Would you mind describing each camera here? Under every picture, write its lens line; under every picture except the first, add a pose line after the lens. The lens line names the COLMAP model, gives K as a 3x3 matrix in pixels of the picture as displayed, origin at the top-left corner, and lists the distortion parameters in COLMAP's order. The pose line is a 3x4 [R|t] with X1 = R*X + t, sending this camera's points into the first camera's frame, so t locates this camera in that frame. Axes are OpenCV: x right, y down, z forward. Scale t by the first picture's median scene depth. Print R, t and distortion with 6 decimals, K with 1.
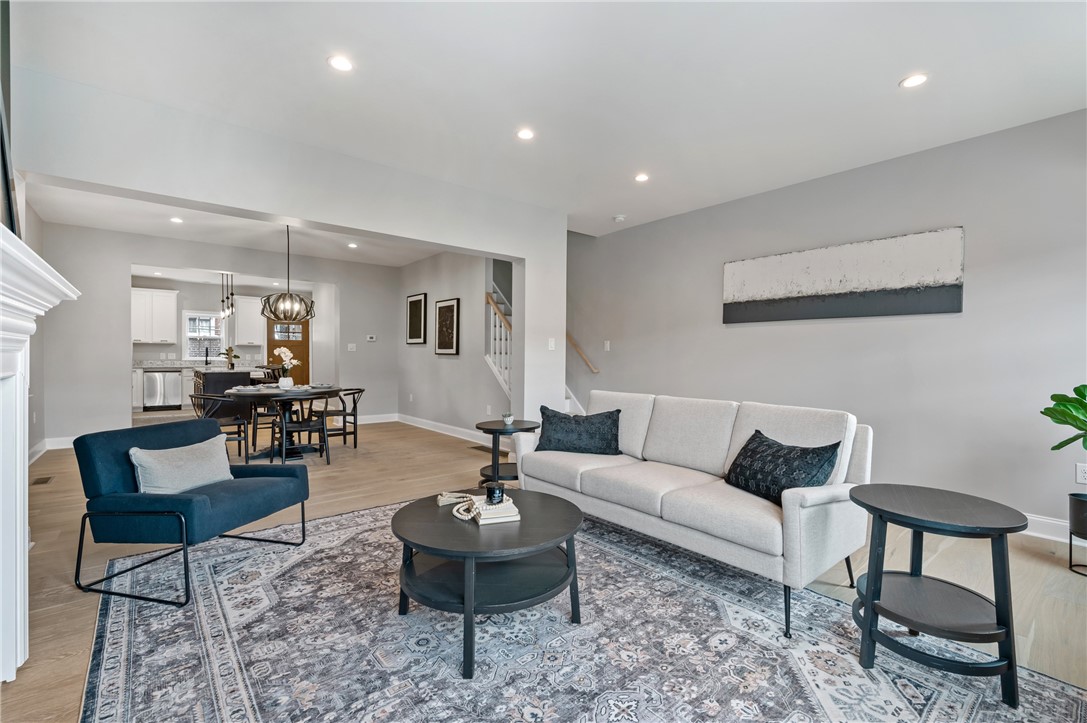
lens RADIAL K [[501.8, 0, 550.5], [0, 501.8, 364.5], [0, 0, 1]] dist [-0.000229, 0.002679]
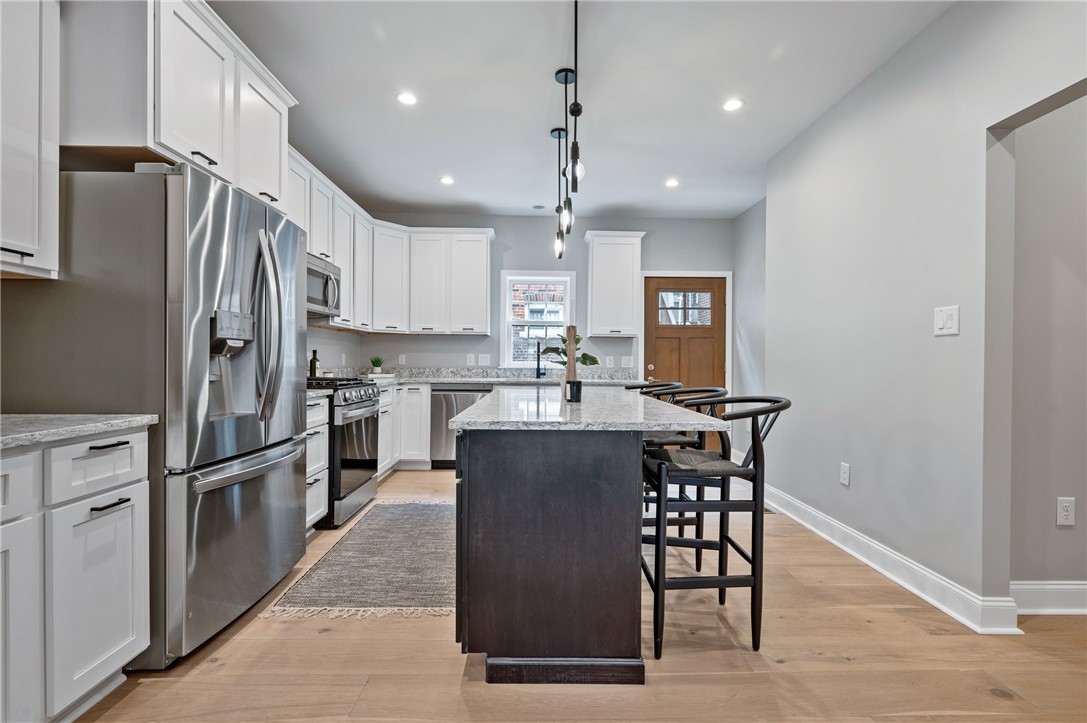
lens RADIAL K [[501.8, 0, 534.4], [0, 501.8, 363.5], [0, 0, 1]] dist [-0.000229, 0.002679]
pose [[0.784300, 0.003568, -0.620372, -0.365064], [-0.012871, 0.999862, -0.010522, -0.007225], [0.620249, 0.016238, 0.784237, 0.584967]]
